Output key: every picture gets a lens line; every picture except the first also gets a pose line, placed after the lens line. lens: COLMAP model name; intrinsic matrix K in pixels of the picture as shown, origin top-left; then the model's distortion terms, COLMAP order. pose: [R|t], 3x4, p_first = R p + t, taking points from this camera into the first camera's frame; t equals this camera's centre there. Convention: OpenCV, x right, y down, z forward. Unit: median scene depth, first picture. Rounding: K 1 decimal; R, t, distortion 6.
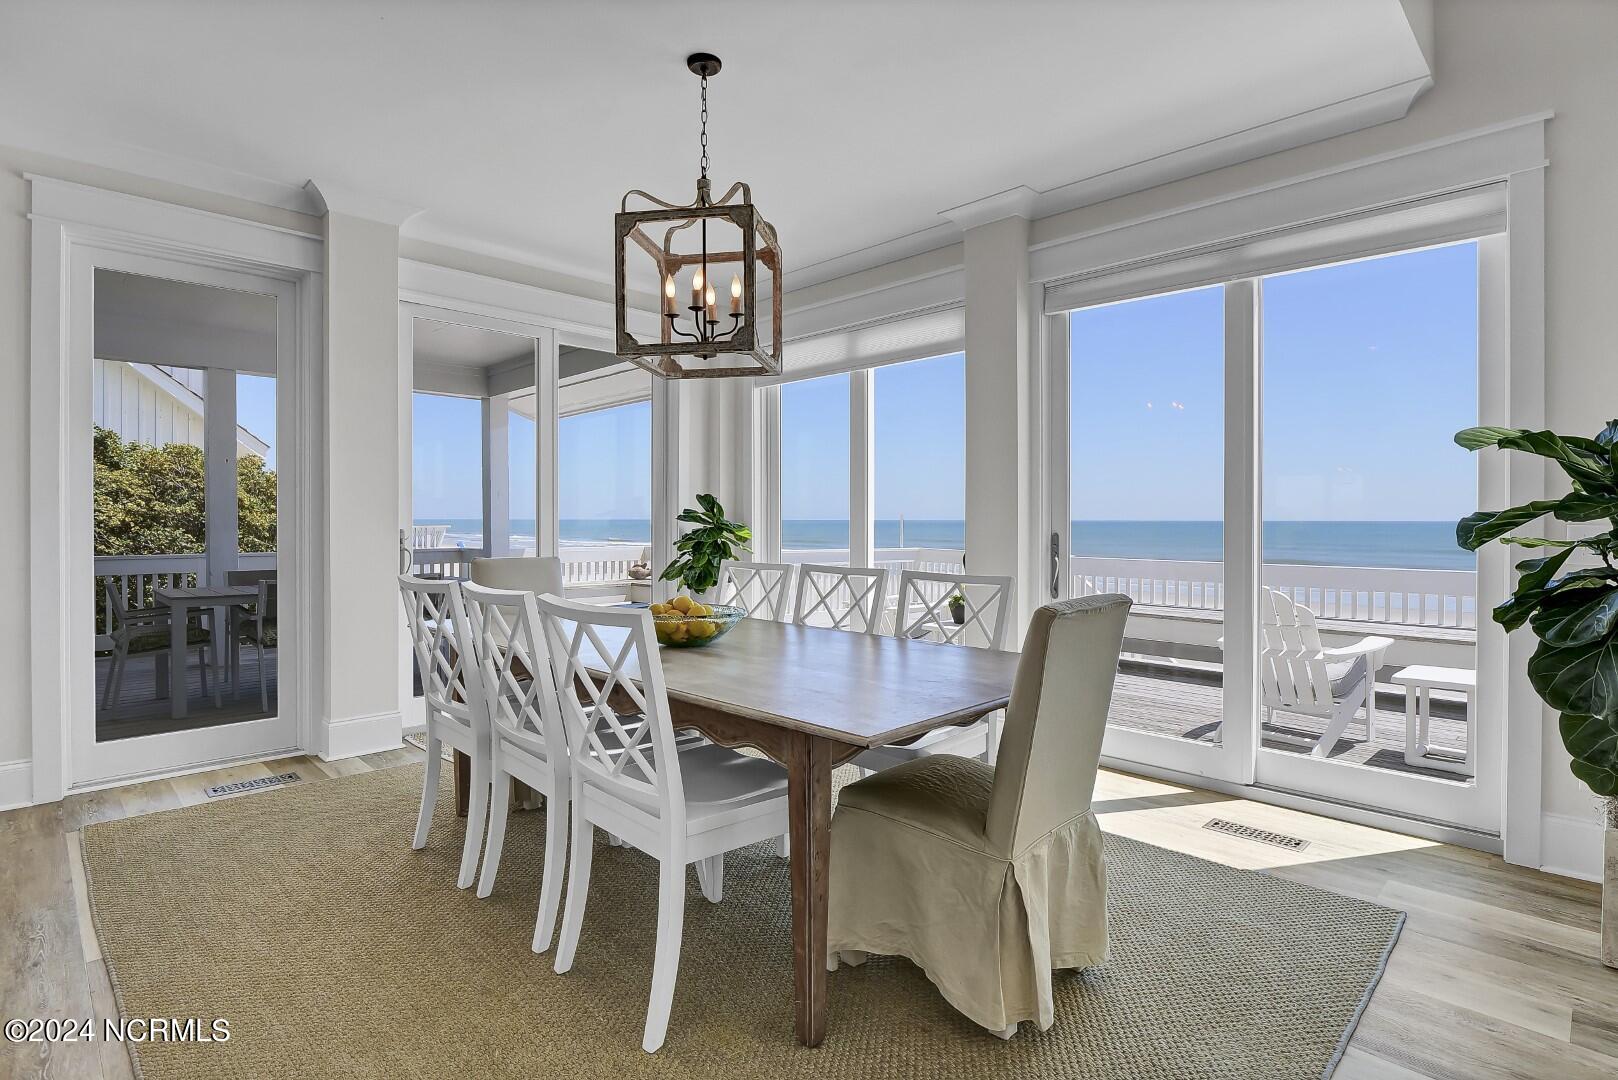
lens RADIAL K [[806.6, 0, 823.6], [0, 806.6, 534.1], [0, 0, 1]] dist [-0.014692, -0.001034]
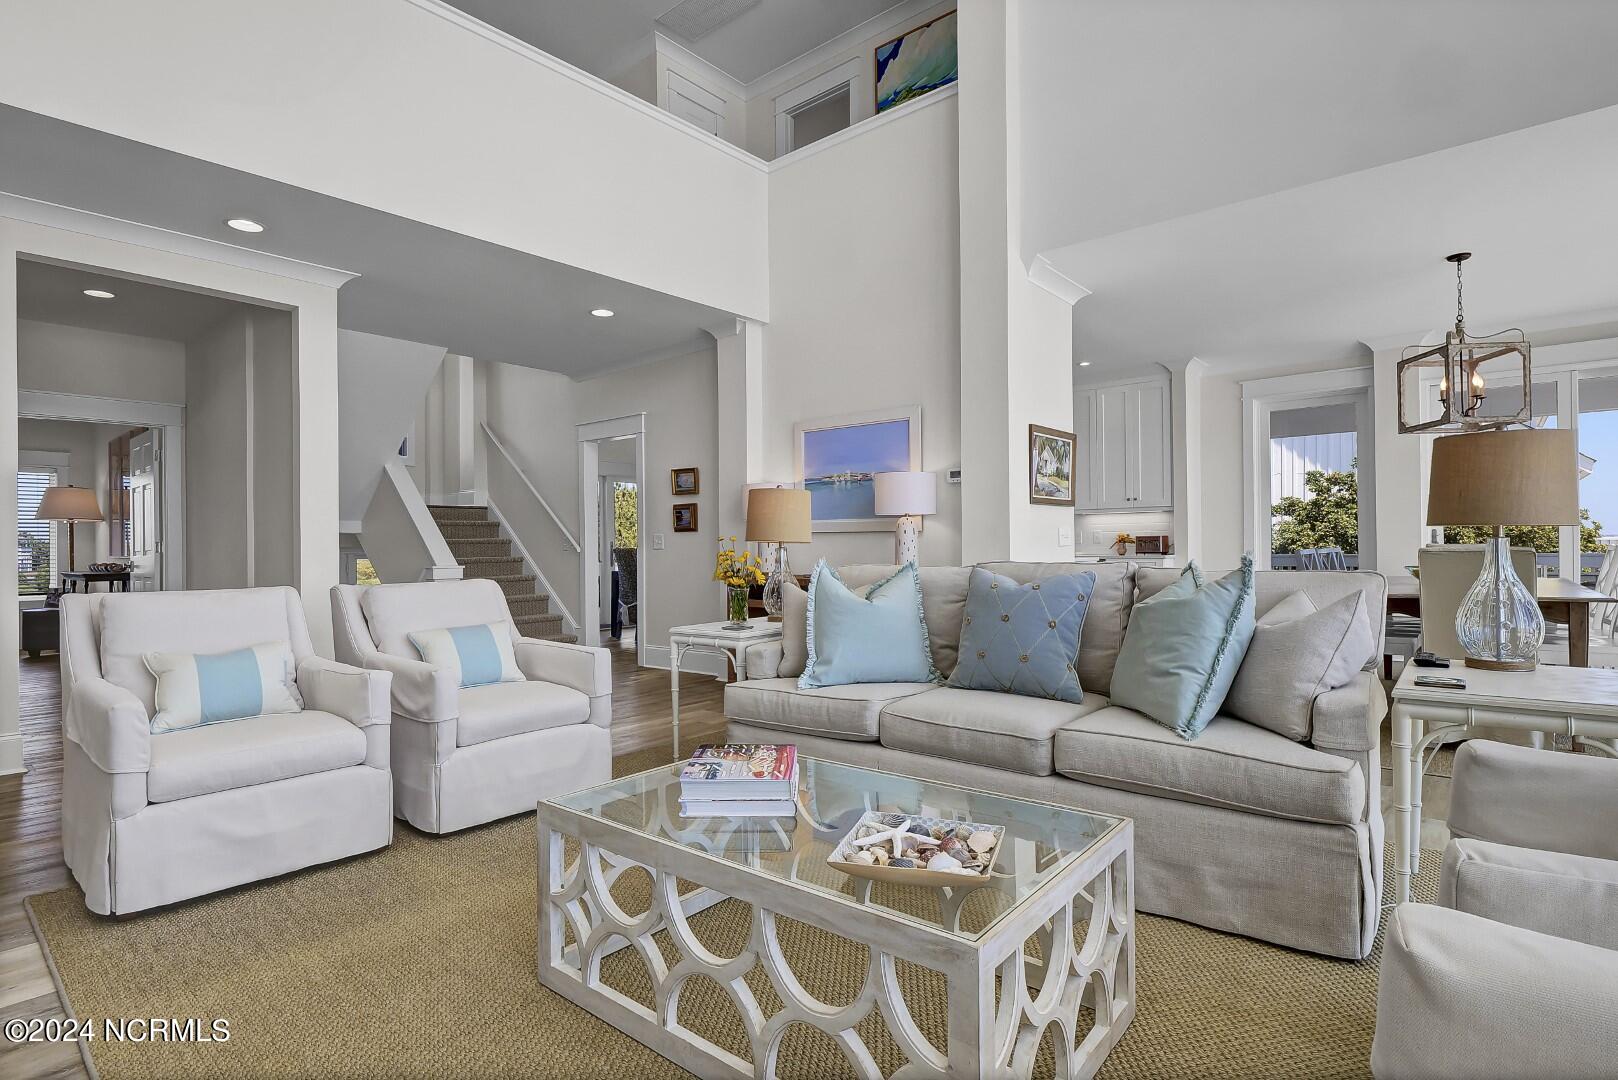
lens RADIAL K [[817.0, 0, 809.0], [0, 817.0, 540.0], [0, 0, 1]] dist [-0.002339, -0.000460]
pose [[0.078580, -0.008046, -0.996875, 1.048201], [-0.004700, 0.999953, -0.008441, 0.034311], [0.996897, 0.005348, 0.078539, -0.375760]]
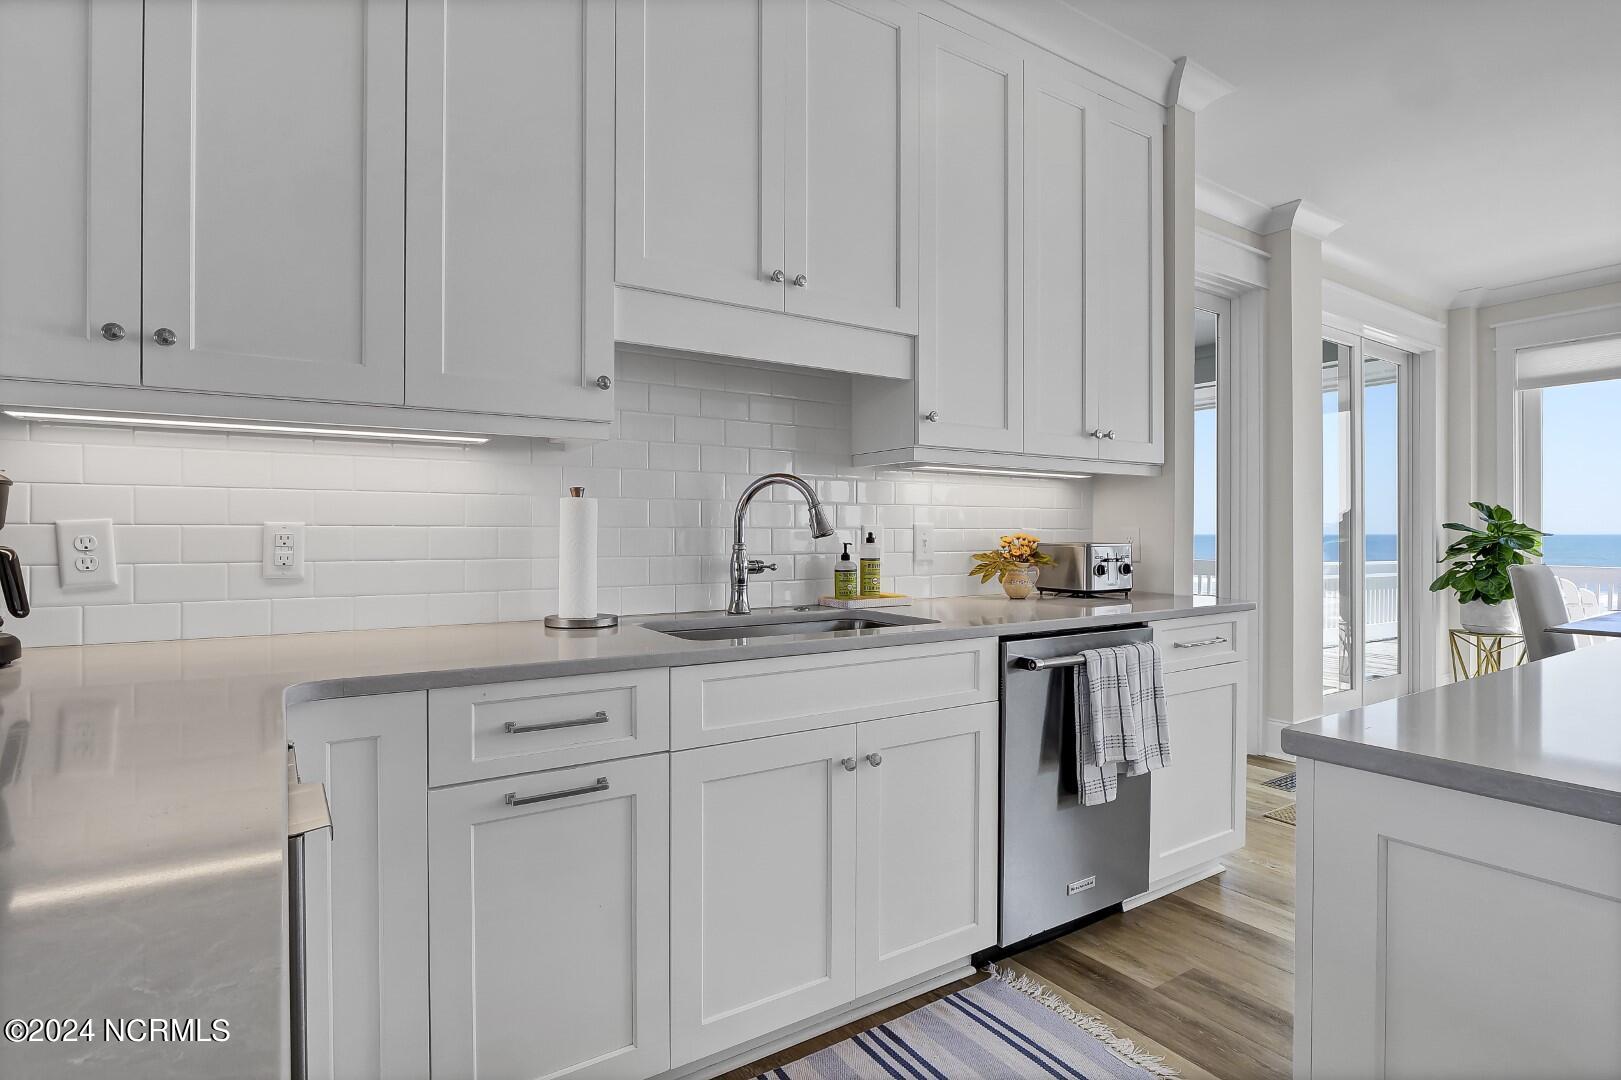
lens RADIAL K [[808.1, 0, 825.1], [0, 808.1, 534.1], [0, 0, 1]] dist [-0.014692, -0.001034]
pose [[0.980547, -0.000405, -0.196286, -0.988354], [-0.001918, 0.999930, -0.011645, 0.003954], [0.196277, 0.011795, 0.980477, -0.130315]]
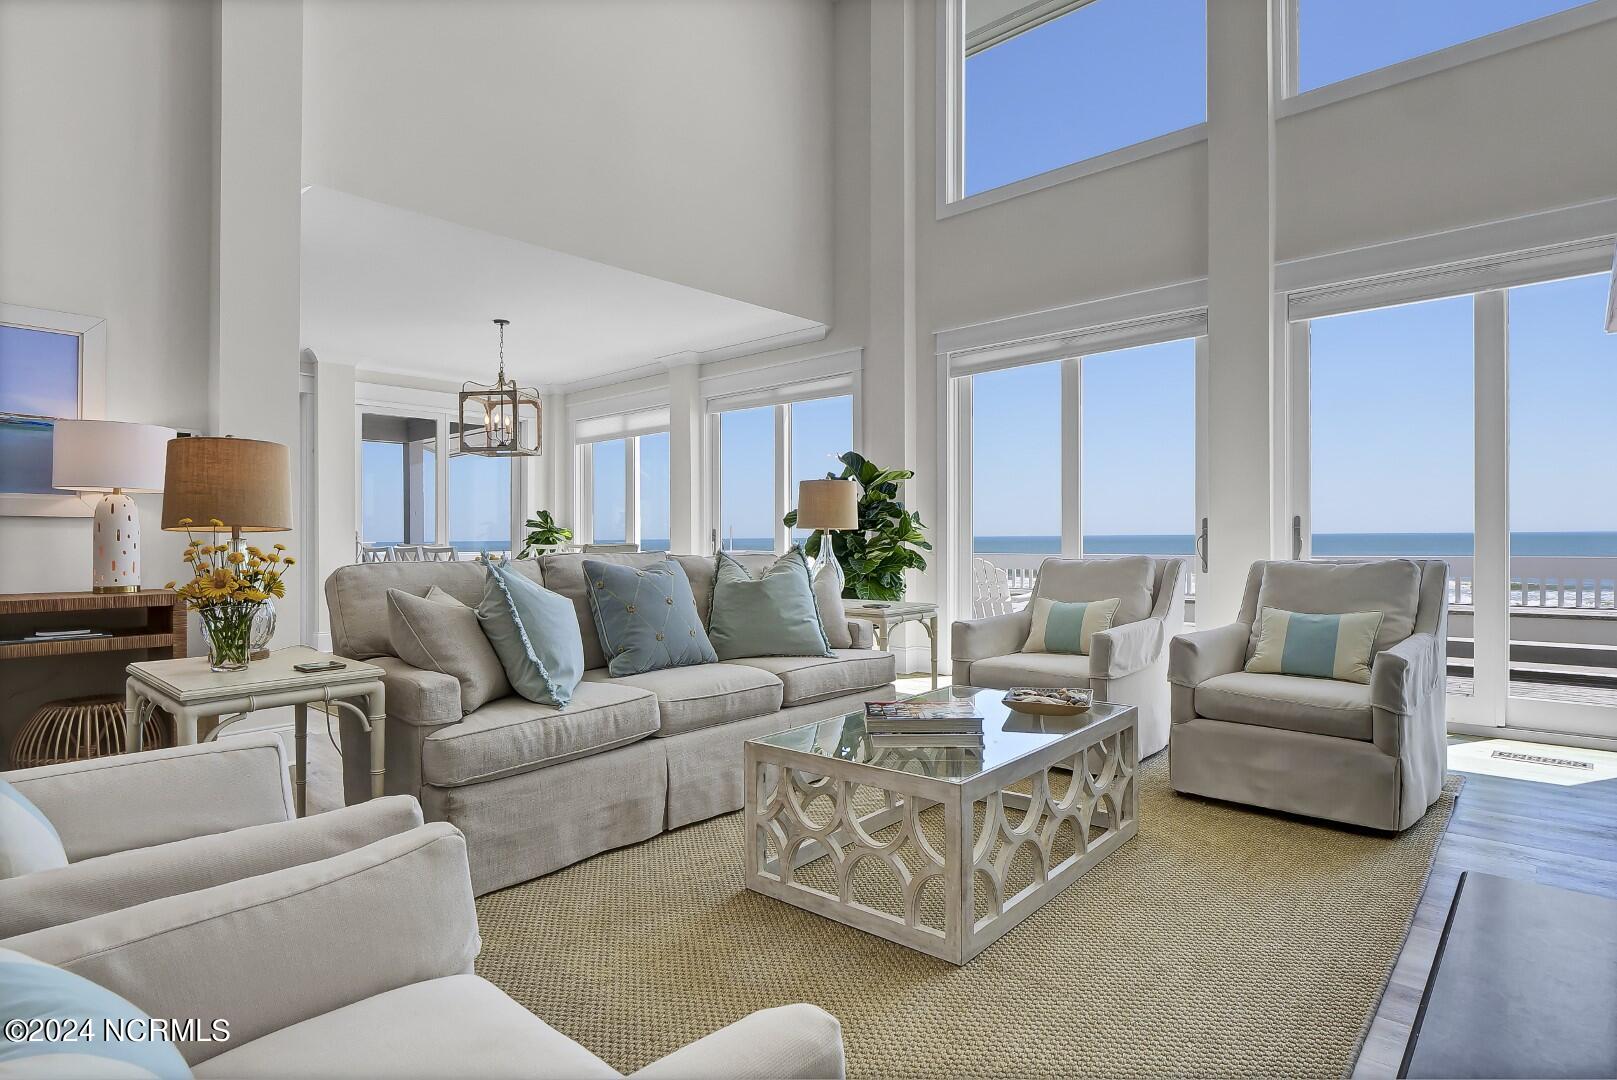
lens RADIAL K [[842.0, 0, 808.5], [0, 842.0, 540.0], [0, 0, 1]] dist [0.002406, 0.000354]
pose [[0.998991, -0.008940, 0.044018, 0.428876], [0.009458, 0.999888, -0.011583, 0.047753], [-0.043909, 0.011987, 0.998964, -0.993643]]
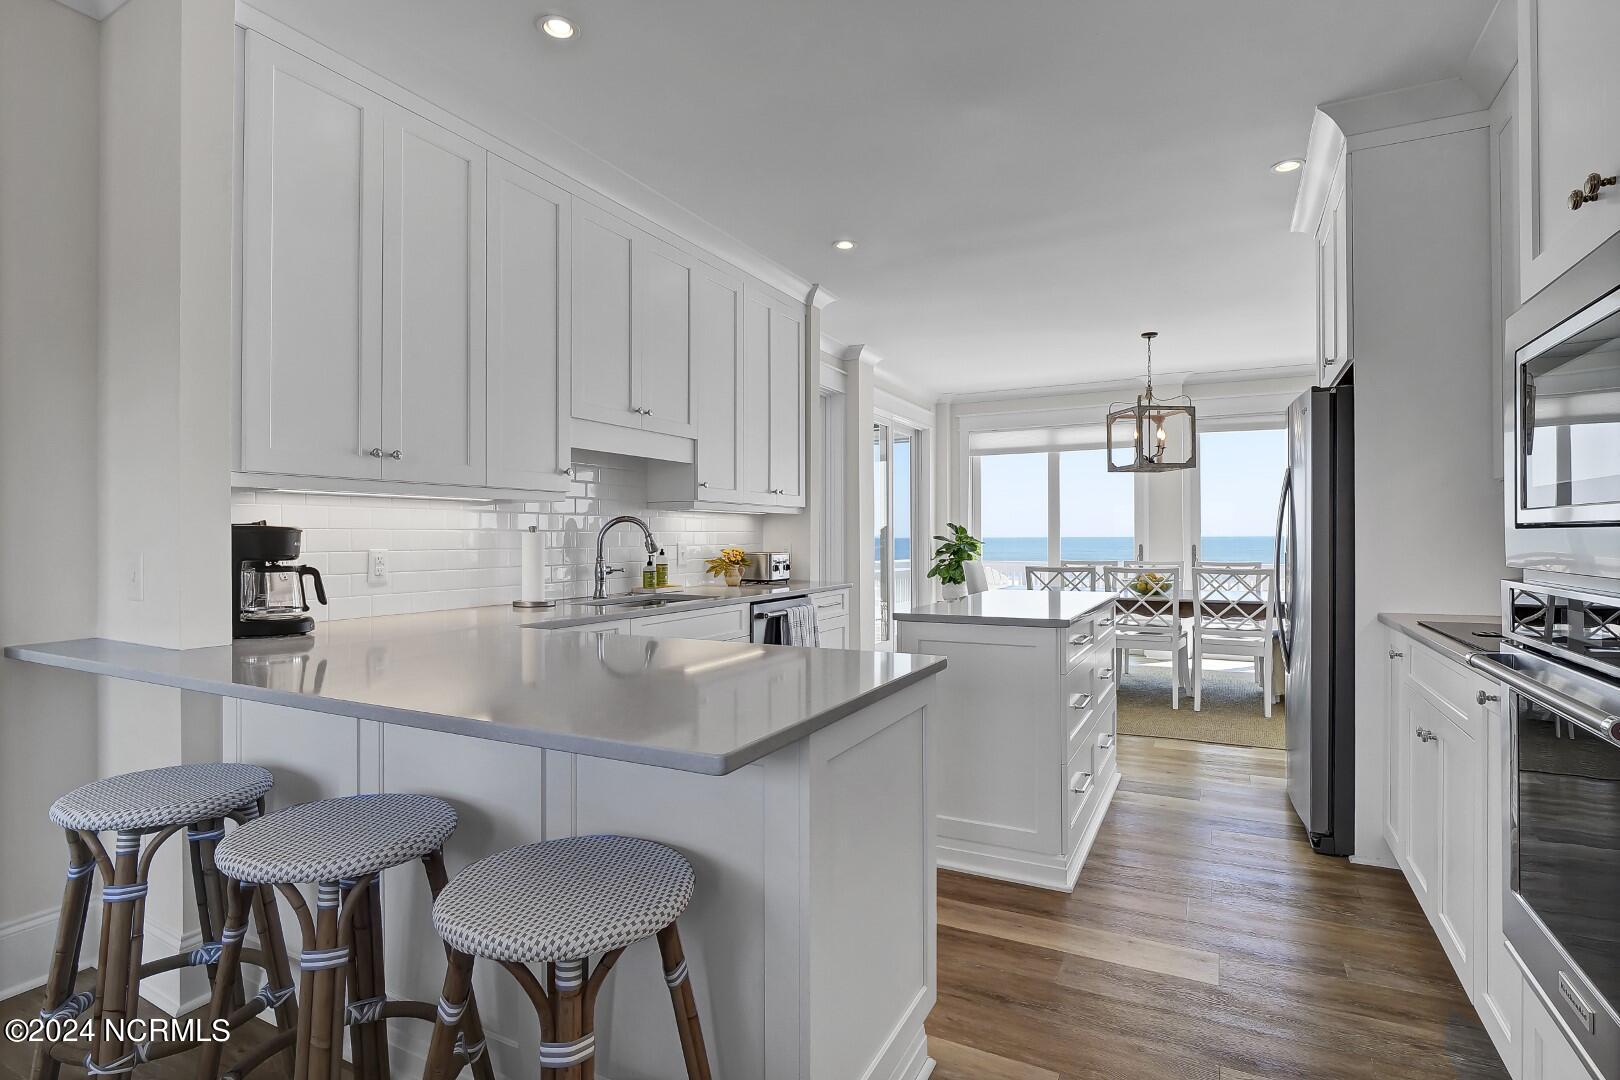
lens RADIAL K [[818.1, 0, 810.0], [0, 818.1, 540.0], [0, 0, 1]] dist [-0.002339, -0.000460]
pose [[0.952336, -0.006602, 0.304978, -1.237748], [0.009372, 0.999927, -0.007619, -0.007102], [-0.304906, 0.010114, 0.952329, -0.633079]]
